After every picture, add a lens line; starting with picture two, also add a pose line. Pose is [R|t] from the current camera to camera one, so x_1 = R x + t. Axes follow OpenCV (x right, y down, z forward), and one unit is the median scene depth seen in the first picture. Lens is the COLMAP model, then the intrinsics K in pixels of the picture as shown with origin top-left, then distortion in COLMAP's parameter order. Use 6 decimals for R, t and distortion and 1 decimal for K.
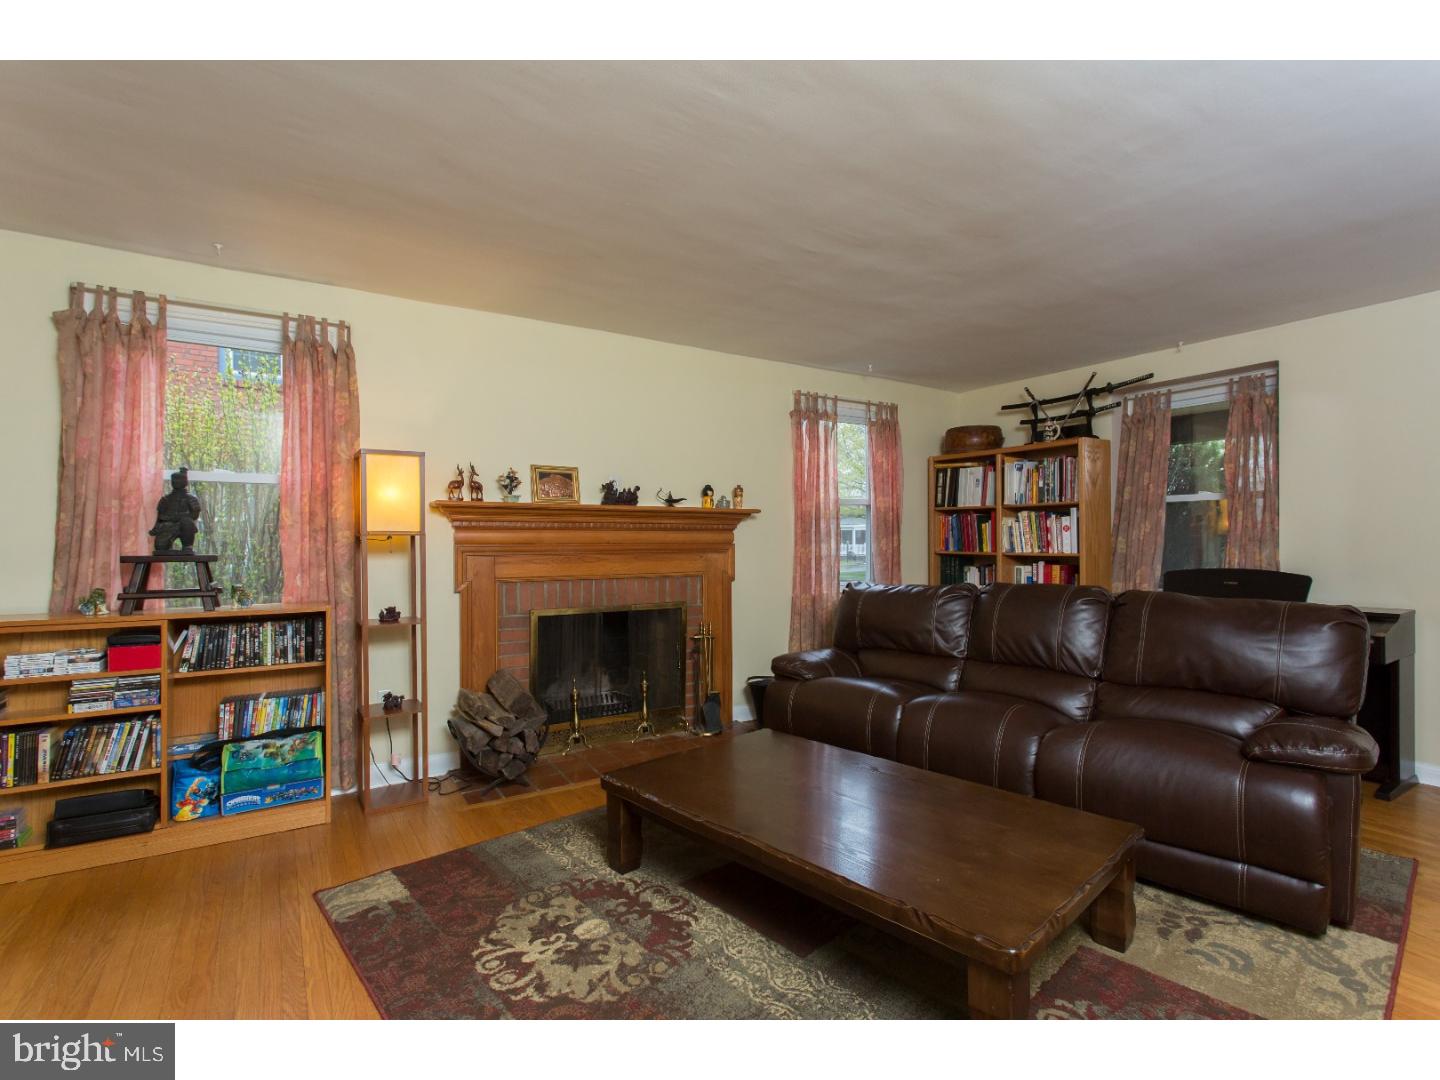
lens RADIAL K [[678.4, 0, 719.8], [0, 678.4, 537.8], [0, 0, 1]] dist [0.023145, 0.000888]
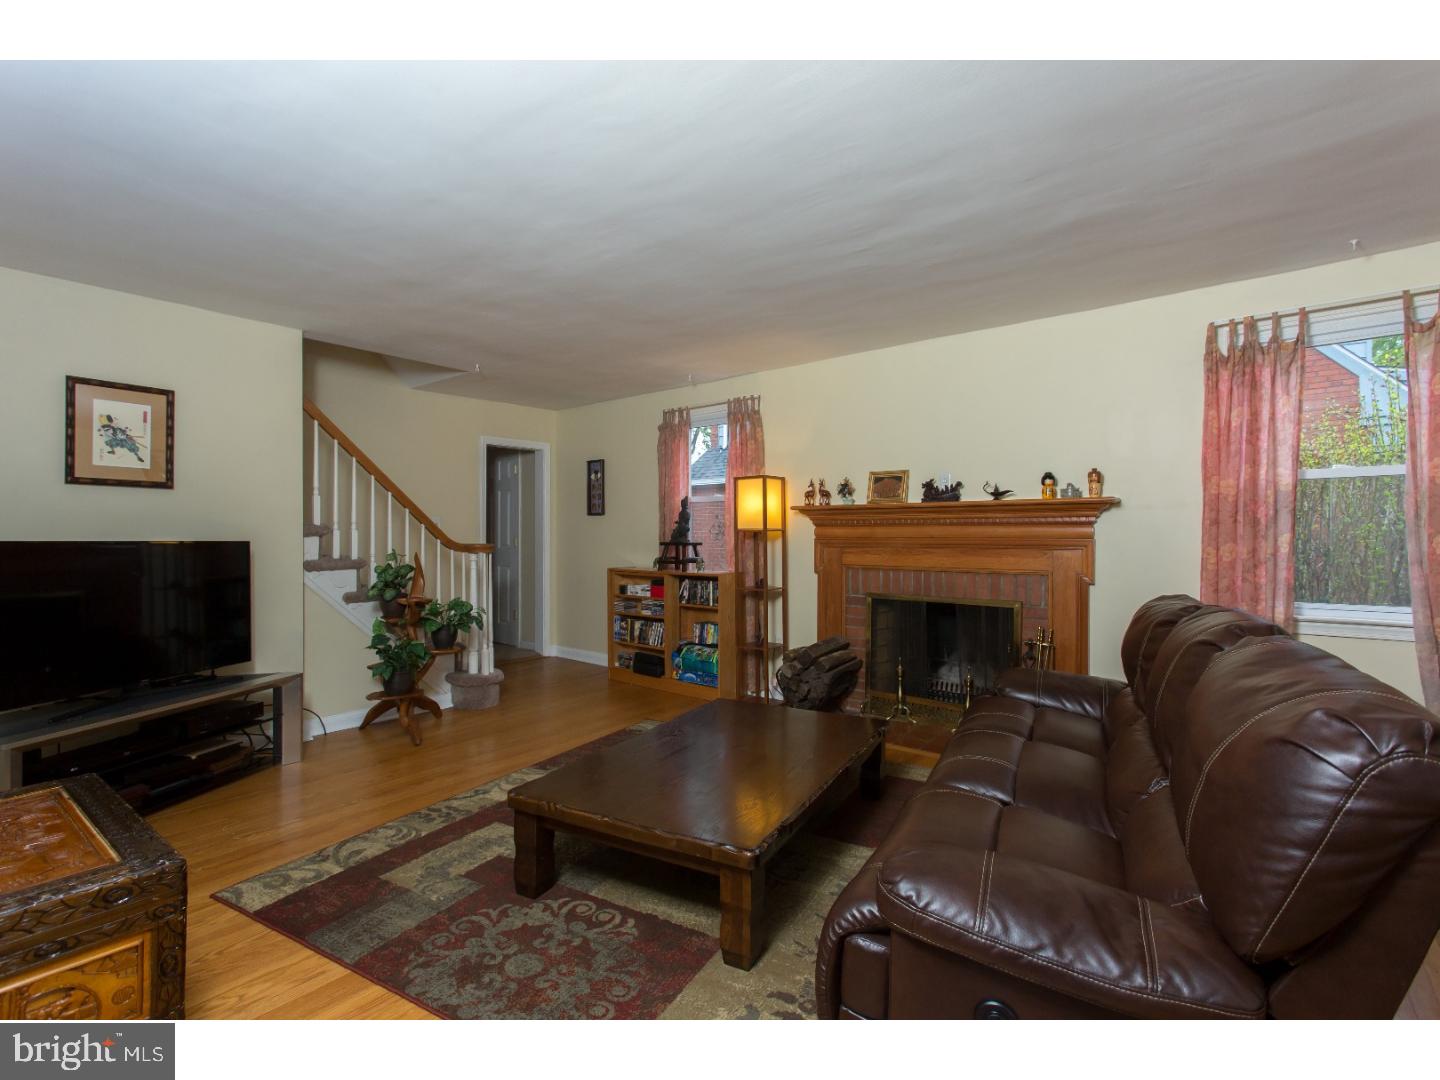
lens RADIAL K [[678.4, 0, 718.9], [0, 678.4, 537.2], [0, 0, 1]] dist [0.023145, 0.000888]
pose [[0.347360, 0.003863, -0.937724, 0.765895], [-0.001143, 0.999993, 0.003696, 0.004001], [0.937731, -0.000212, 0.347362, 0.330390]]
